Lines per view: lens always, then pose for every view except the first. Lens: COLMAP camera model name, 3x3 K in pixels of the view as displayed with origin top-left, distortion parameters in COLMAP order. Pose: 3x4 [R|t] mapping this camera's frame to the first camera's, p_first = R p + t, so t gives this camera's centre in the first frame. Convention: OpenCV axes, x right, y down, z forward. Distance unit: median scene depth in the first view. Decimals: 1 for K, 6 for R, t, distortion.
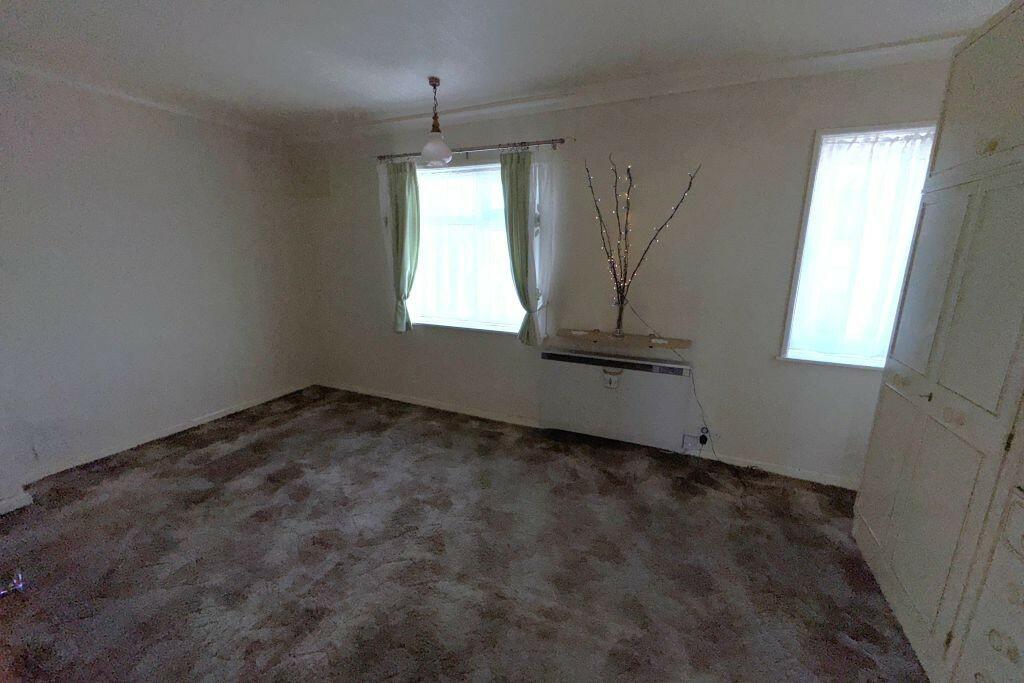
lens RADIAL K [[407.2, 0, 512.0], [0, 407.2, 341.5], [0, 0, 1]] dist [-0.000152, -0.000150]
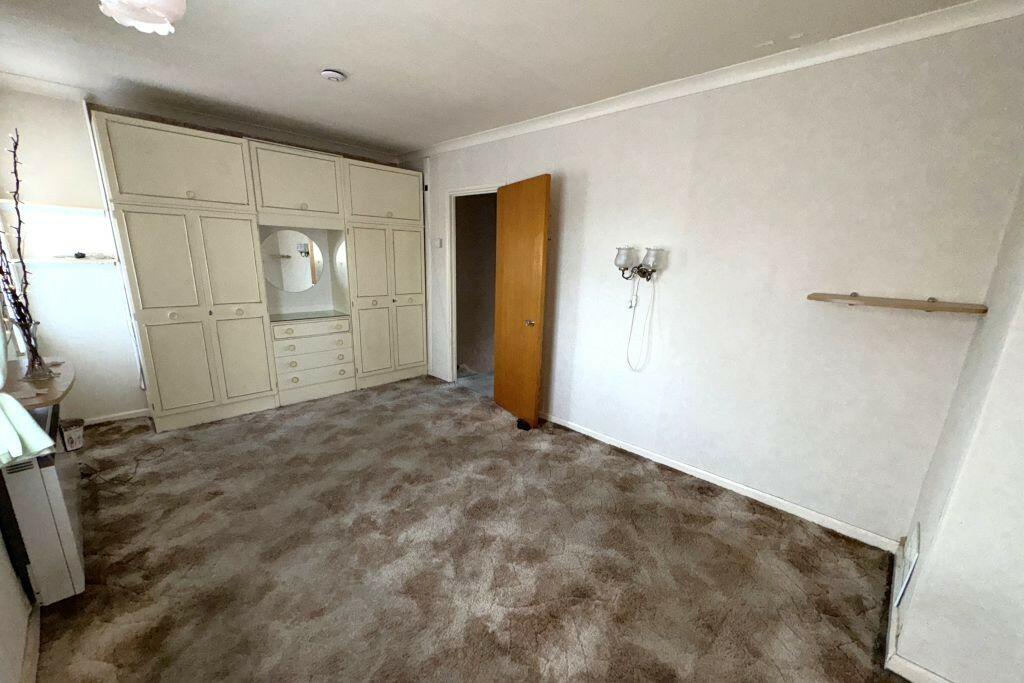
lens RADIAL K [[410.3, 0, 510.0], [0, 410.3, 359.5], [0, 0, 1]] dist [-0.000290, -0.000047]
pose [[-0.933200, -0.125930, 0.336571, -0.660695], [0.039265, 0.895248, 0.443834, -0.298148], [-0.357207, 0.427401, -0.830501, 1.313027]]
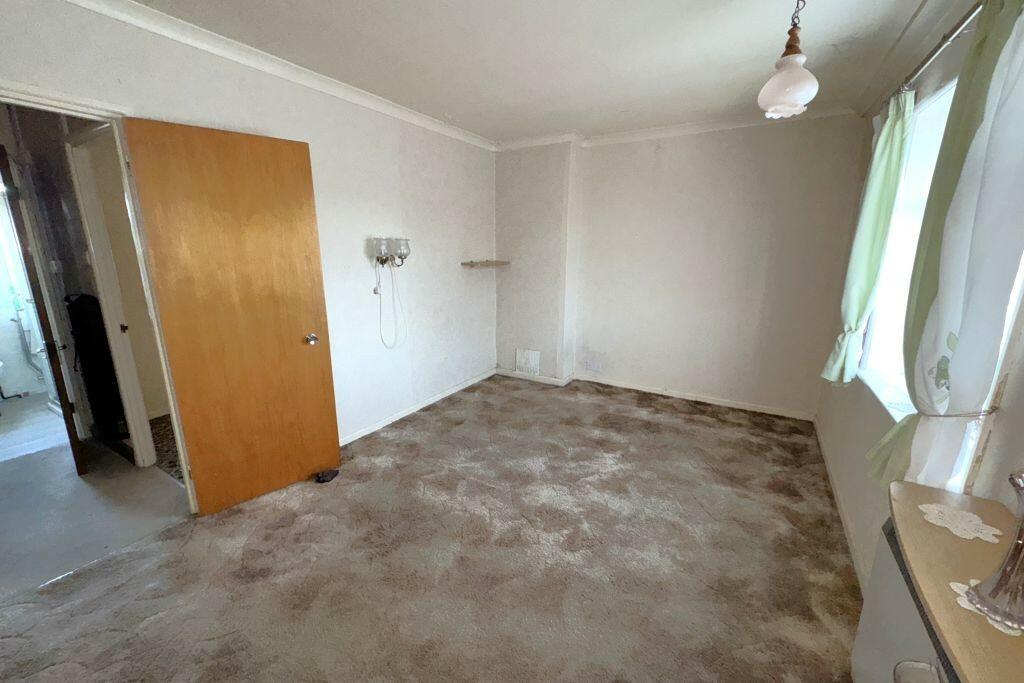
lens RADIAL K [[407.2, 0, 512.0], [0, 407.2, 341.5], [0, 0, 1]] dist [-0.000152, -0.000150]
pose [[-0.119179, 0.216872, -0.968898, 0.515550], [-0.224408, 0.944717, 0.239063, -0.160229], [0.967180, 0.245919, -0.063922, 0.718365]]
